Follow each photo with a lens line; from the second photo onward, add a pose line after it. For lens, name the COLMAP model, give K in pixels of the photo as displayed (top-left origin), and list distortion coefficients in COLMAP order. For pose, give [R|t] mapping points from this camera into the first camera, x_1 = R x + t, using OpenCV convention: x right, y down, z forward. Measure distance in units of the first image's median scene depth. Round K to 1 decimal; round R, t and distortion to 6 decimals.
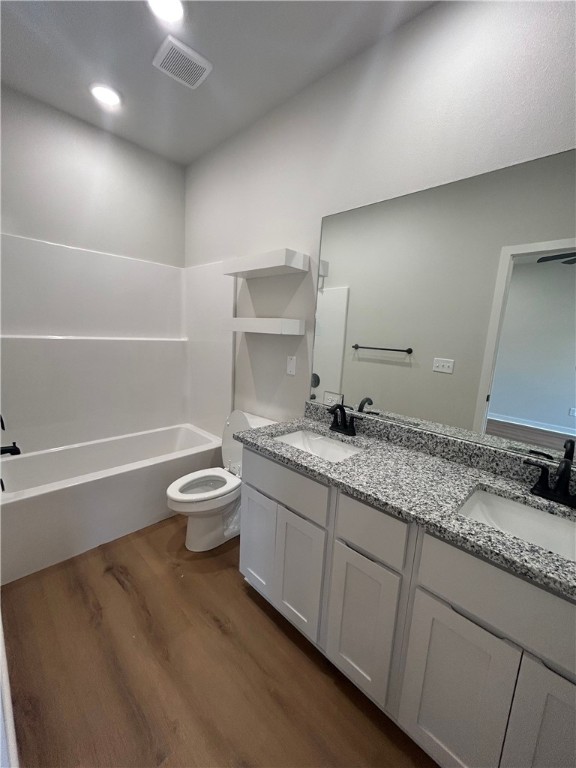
lens RADIAL K [[310.4, 0, 287.8], [0, 310.4, 381.0], [0, 0, 1]] dist [0.000347, 0.000066]
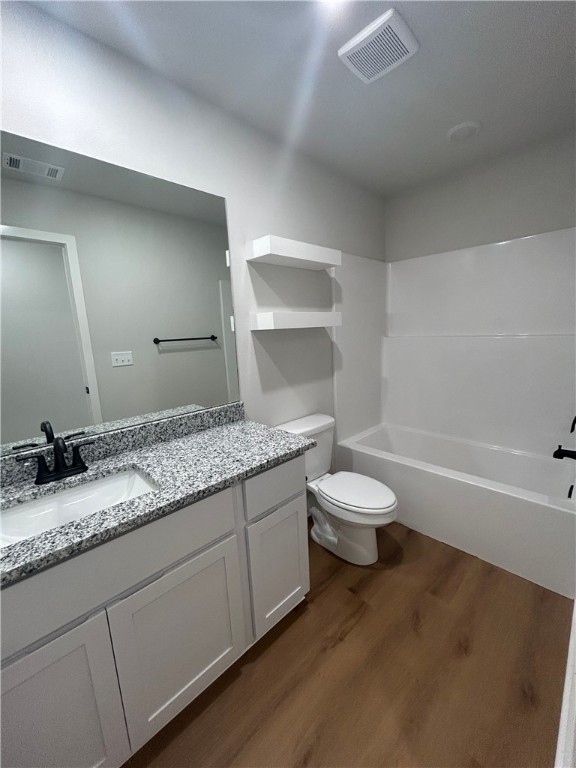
lens RADIAL K [[310.3, 0, 289.2], [0, 310.3, 384.2], [0, 0, 1]] dist [-0.000242, 0.000334]
pose [[0.005659, -0.238210, 0.971197, -0.443438], [0.194634, 0.952901, 0.232588, -0.089822], [-0.980860, 0.187712, 0.051756, 0.451784]]
